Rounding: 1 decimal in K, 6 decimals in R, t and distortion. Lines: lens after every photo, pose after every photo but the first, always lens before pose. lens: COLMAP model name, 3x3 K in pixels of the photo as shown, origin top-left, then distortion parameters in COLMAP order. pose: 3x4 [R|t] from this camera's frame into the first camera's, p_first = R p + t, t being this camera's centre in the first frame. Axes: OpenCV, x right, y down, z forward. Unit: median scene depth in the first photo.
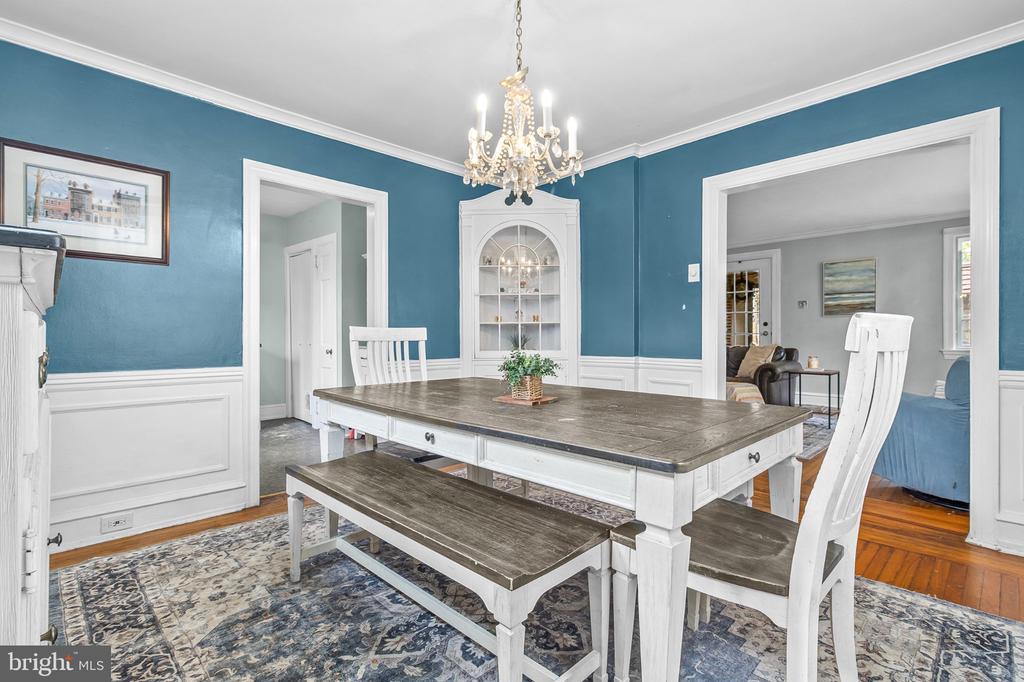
lens RADIAL K [[475.4, 0, 511.2], [0, 475.4, 337.5], [0, 0, 1]] dist [0.004216, 0.000375]
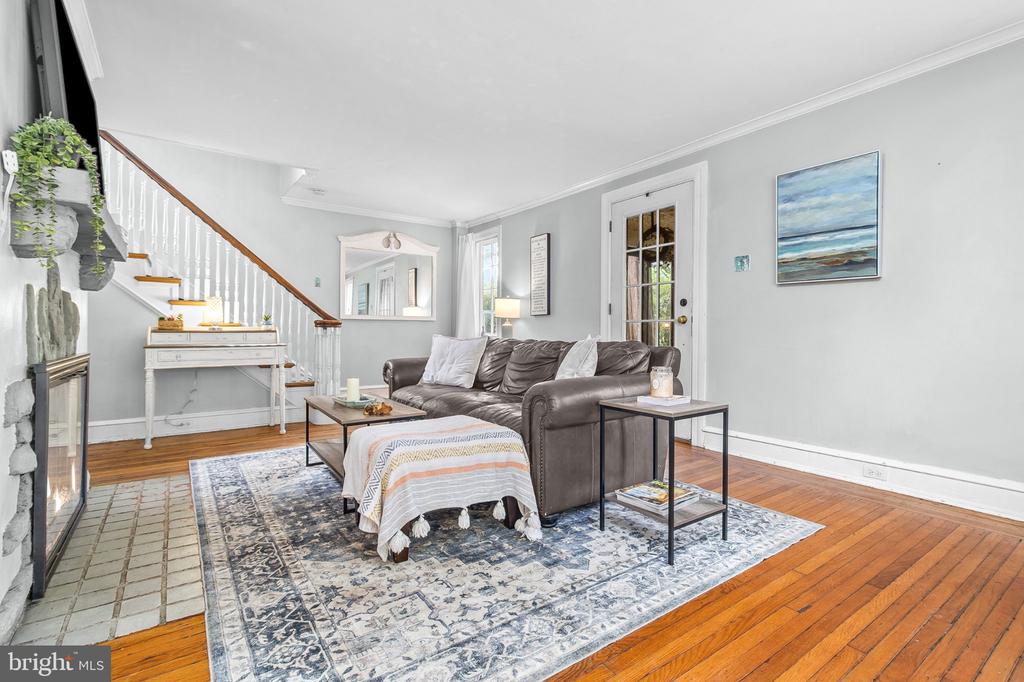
lens RADIAL K [[473.8, 0, 511.7], [0, 473.8, 331.4], [0, 0, 1]] dist [0.010394, -0.000198]
pose [[0.986248, 0.002548, -0.165254, 0.468005], [-0.002314, 0.999996, 0.001606, 0.005141], [0.165257, -0.001201, 0.986250, 0.467410]]
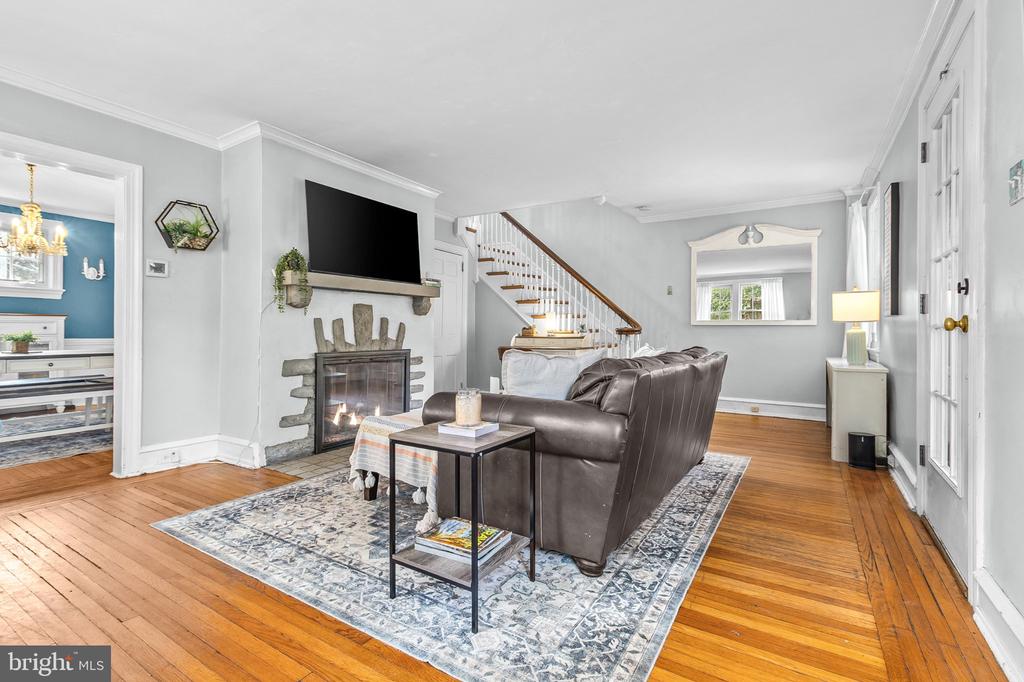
lens RADIAL K [[473.8, 0, 511.7], [0, 473.8, 331.4], [0, 0, 1]] dist [0.010394, -0.000198]
pose [[0.225186, 0.002224, -0.974313, 0.790311], [-0.004340, 0.999990, 0.001280, -0.004298], [0.974306, 0.003940, 0.225193, 0.769719]]
